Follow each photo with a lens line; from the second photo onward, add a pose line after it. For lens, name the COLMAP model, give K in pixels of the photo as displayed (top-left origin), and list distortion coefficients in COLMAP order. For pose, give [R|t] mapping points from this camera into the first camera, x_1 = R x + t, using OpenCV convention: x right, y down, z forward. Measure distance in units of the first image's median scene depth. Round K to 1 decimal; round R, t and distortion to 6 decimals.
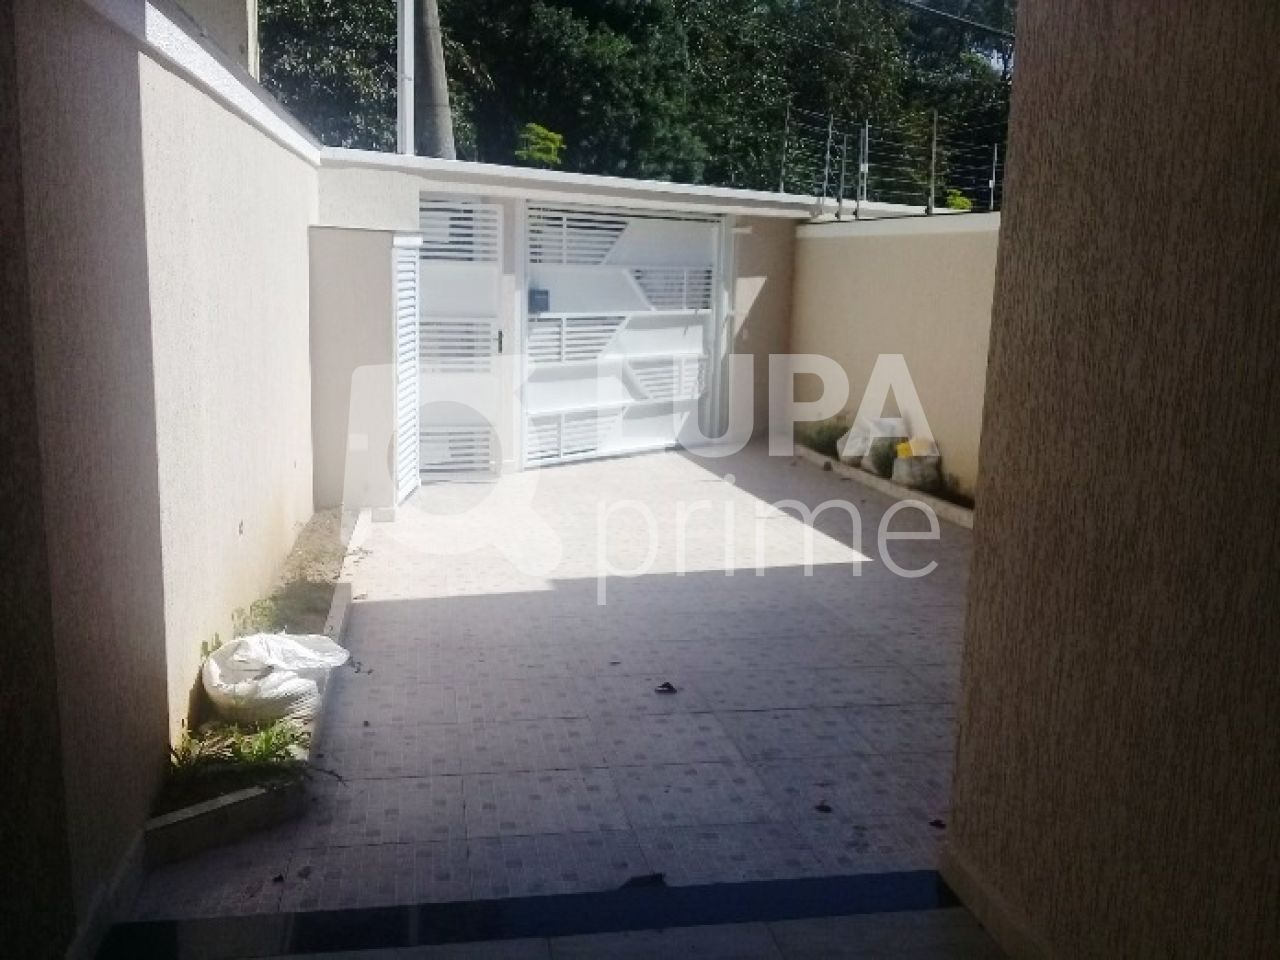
lens RADIAL K [[1220.3, 0, 700.8], [0, 1220.3, 486.3], [0, 0, 1]] dist [0.127153, -0.345970]
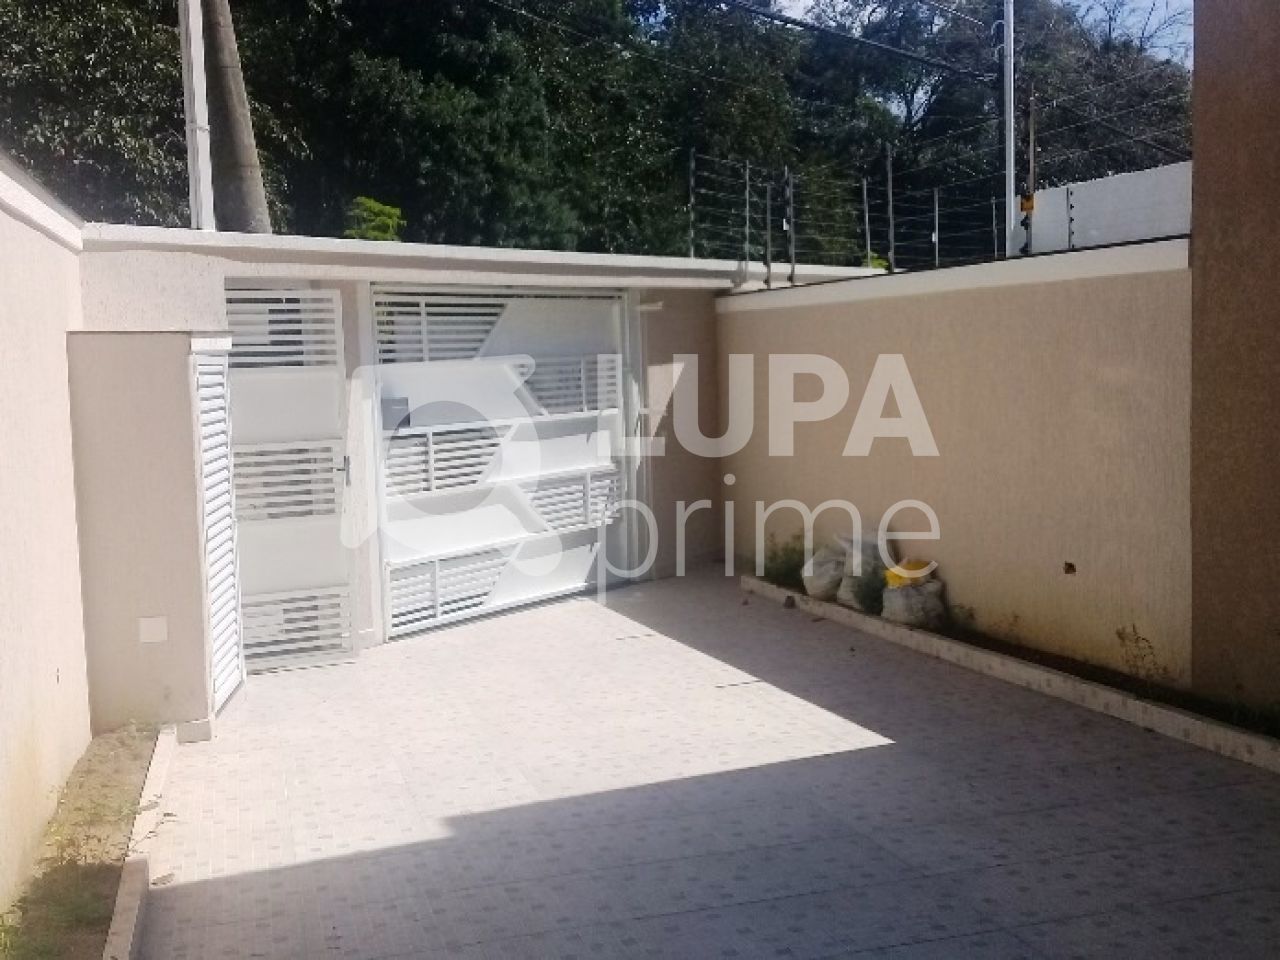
lens RADIAL K [[1197.4, 0, 640.0], [0, 1197.4, 480.0], [0, 0, 1]] dist [0.105167, -0.197078]
pose [[0.992716, -0.068679, 0.098990, -0.057329], [0.075927, 0.994553, -0.071414, -0.044671], [-0.093546, 0.078410, 0.992523, 0.248674]]
